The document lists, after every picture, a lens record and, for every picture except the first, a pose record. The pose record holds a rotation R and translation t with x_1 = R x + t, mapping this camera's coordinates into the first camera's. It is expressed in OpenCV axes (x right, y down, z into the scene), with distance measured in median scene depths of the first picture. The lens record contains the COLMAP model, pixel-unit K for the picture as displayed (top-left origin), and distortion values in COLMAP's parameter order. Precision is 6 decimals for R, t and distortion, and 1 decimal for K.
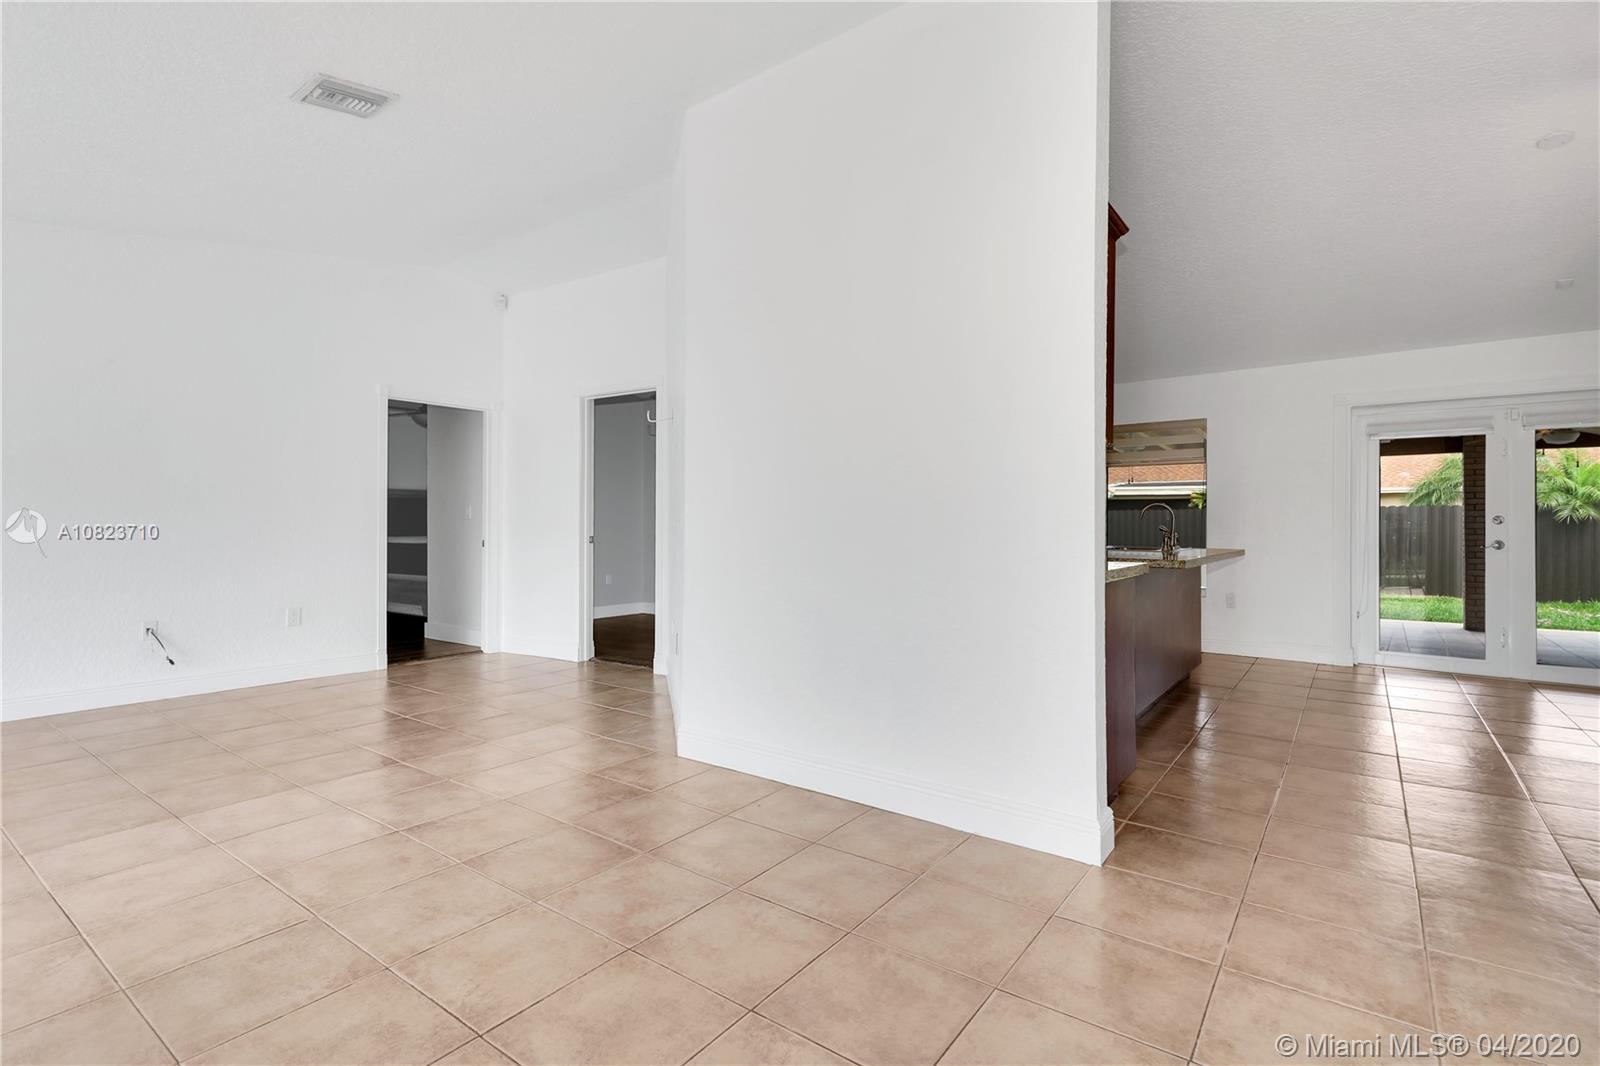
lens RADIAL K [[752.5, 0, 805.0], [0, 752.5, 525.1], [0, 0, 1]] dist [0.009262, -0.003070]
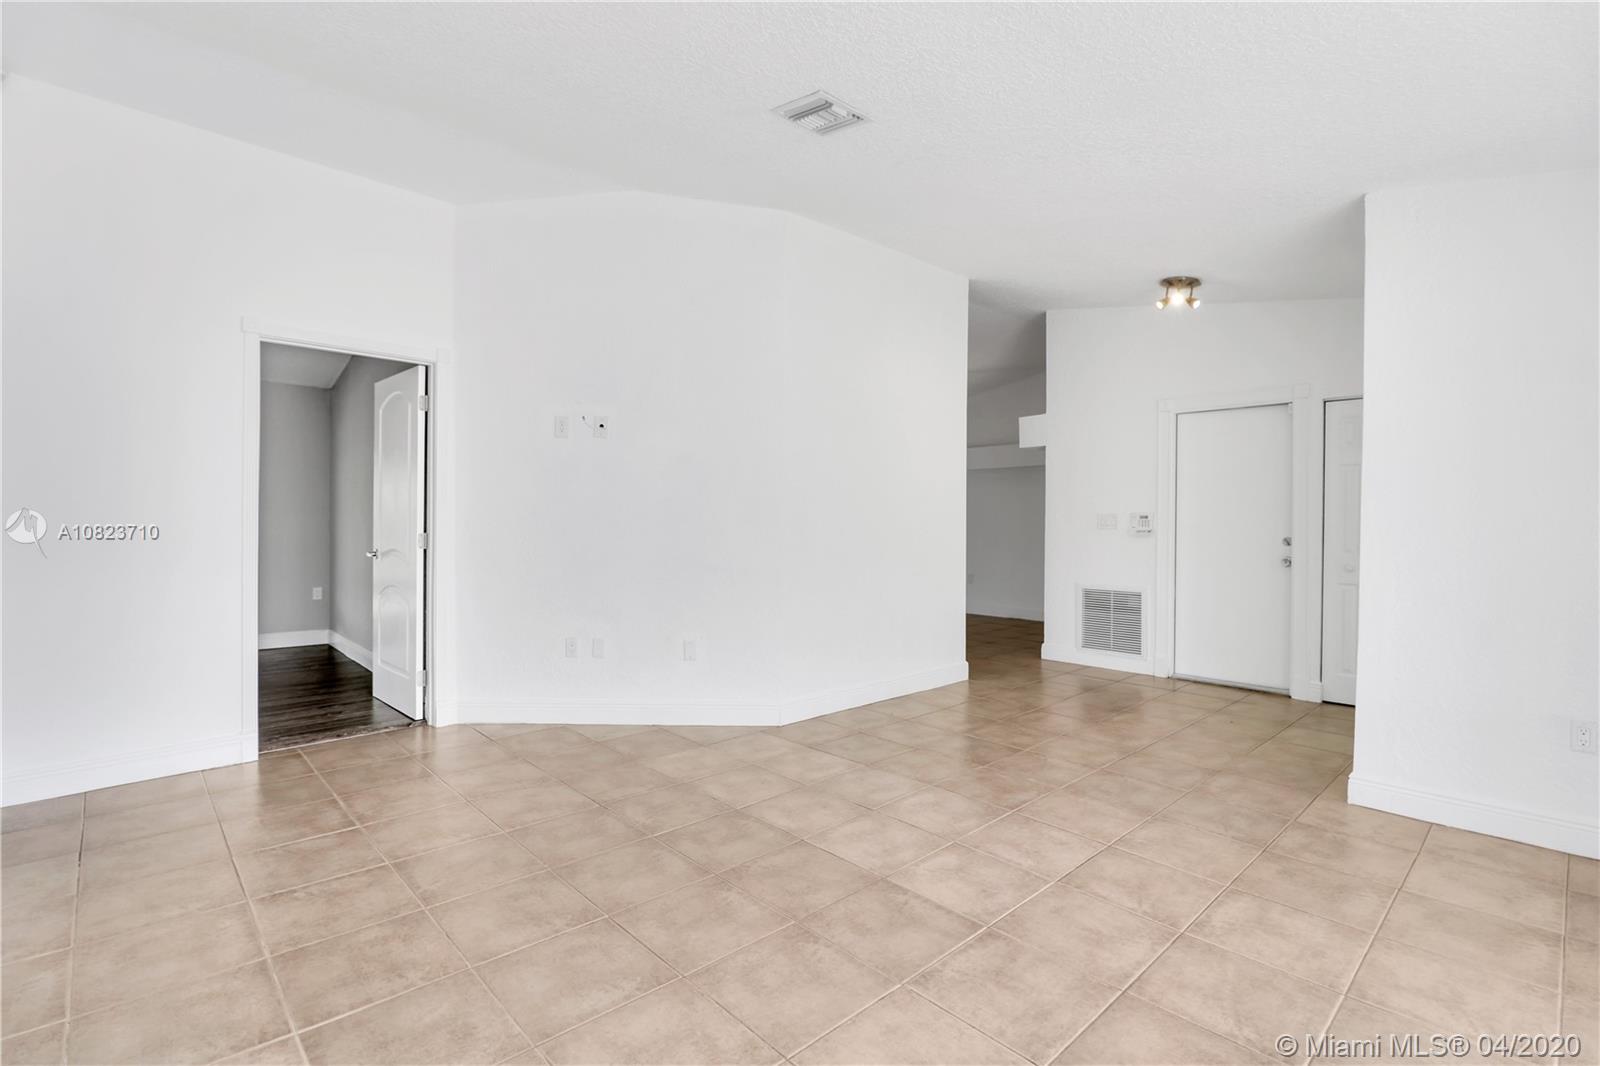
lens RADIAL K [[752.5, 0, 802.2], [0, 752.5, 520.5], [0, 0, 1]] dist [0.009262, -0.003070]
pose [[0.173341, -0.000918, 0.984861, -1.650691], [-0.009271, 0.999954, 0.002564, -0.042562], [-0.984818, -0.009575, 0.173324, 0.896587]]
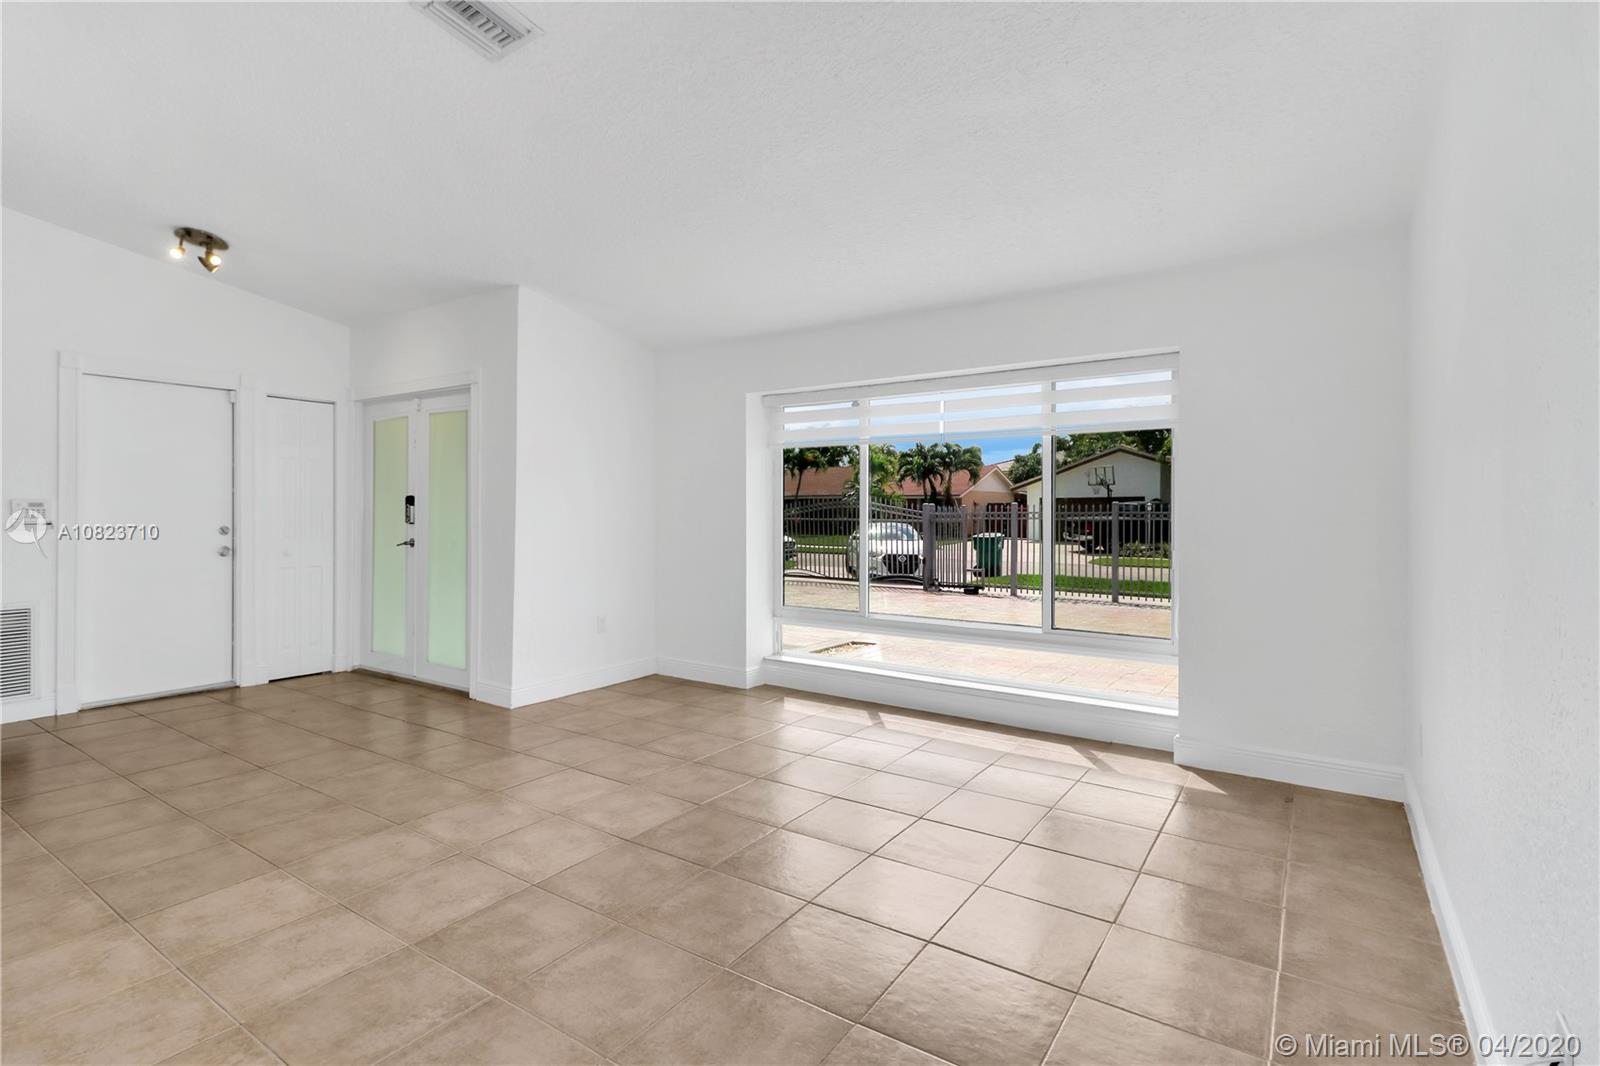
lens RADIAL K [[752.5, 0, 805.4], [0, 752.5, 523.0], [0, 0, 1]] dist [0.009262, -0.003070]
pose [[-0.998921, 0.000632, -0.046440, -0.968215], [-0.000172, 0.999850, 0.017312, -0.048590], [0.046444, 0.017301, -0.998771, 1.899293]]
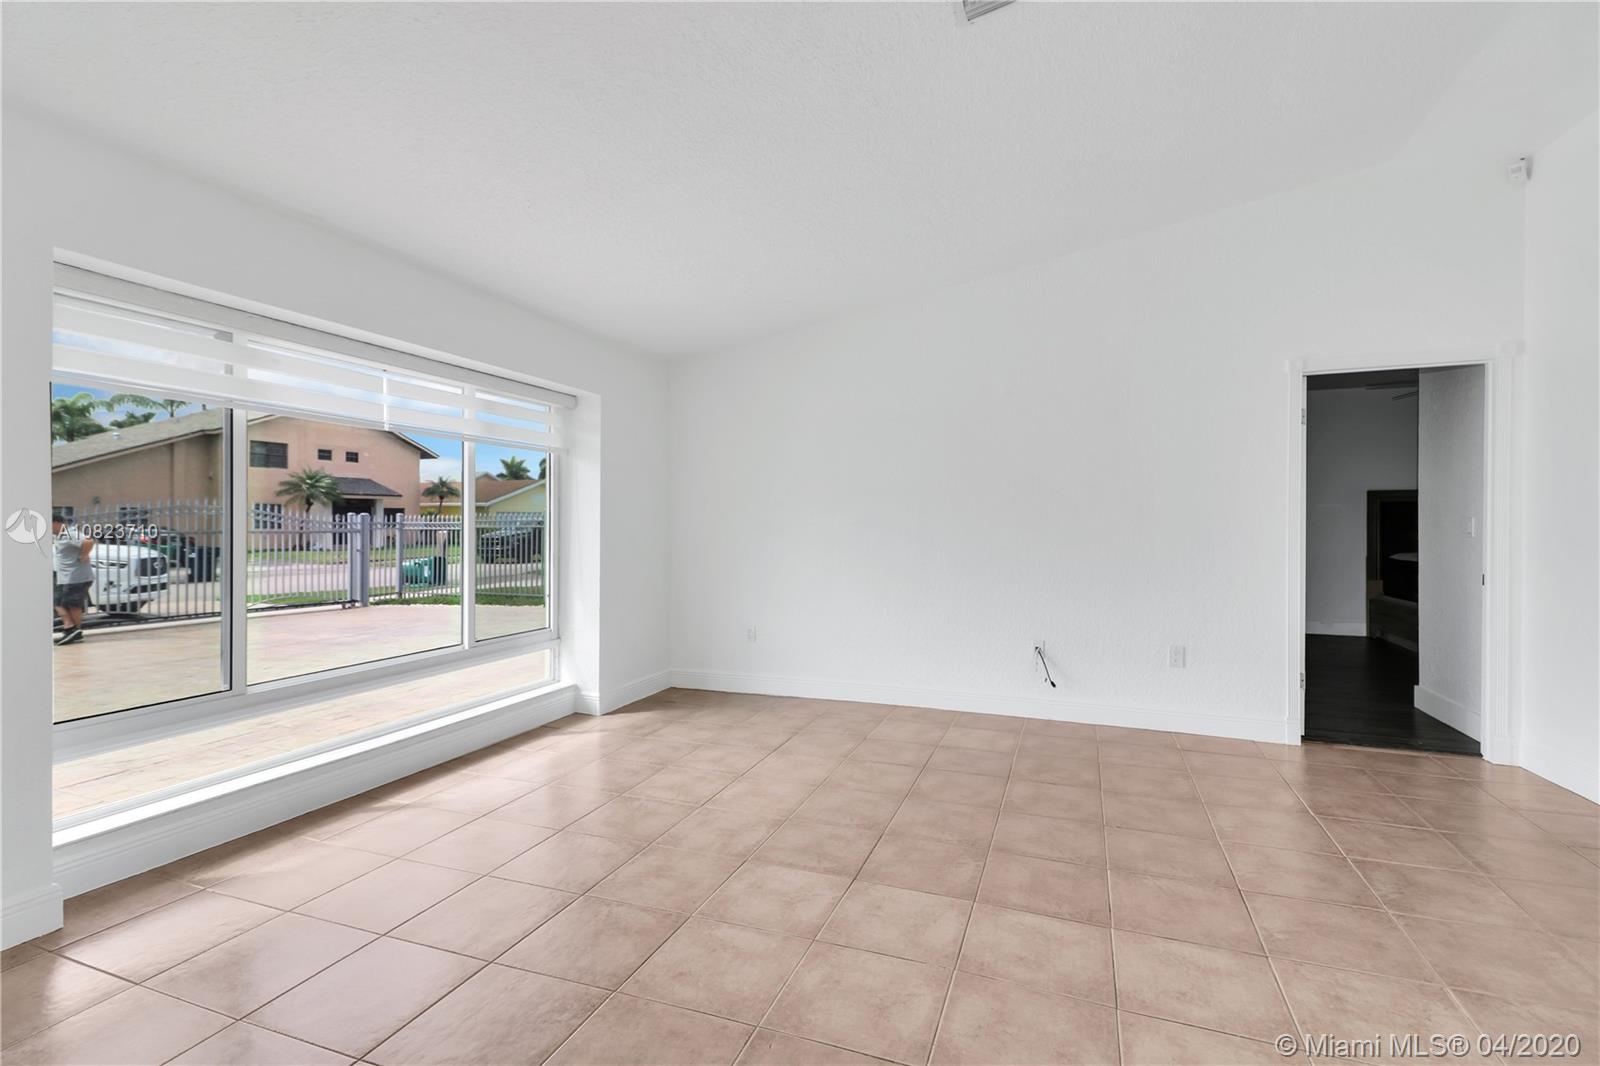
lens RADIAL K [[752.5, 0, 796.0], [0, 752.5, 521.7], [0, 0, 1]] dist [0.009262, -0.003070]
pose [[0.266982, -0.002669, -0.963698, 0.031732], [-0.003068, 0.999989, -0.003620, -0.041472], [0.963697, 0.003923, 0.266971, 0.651439]]
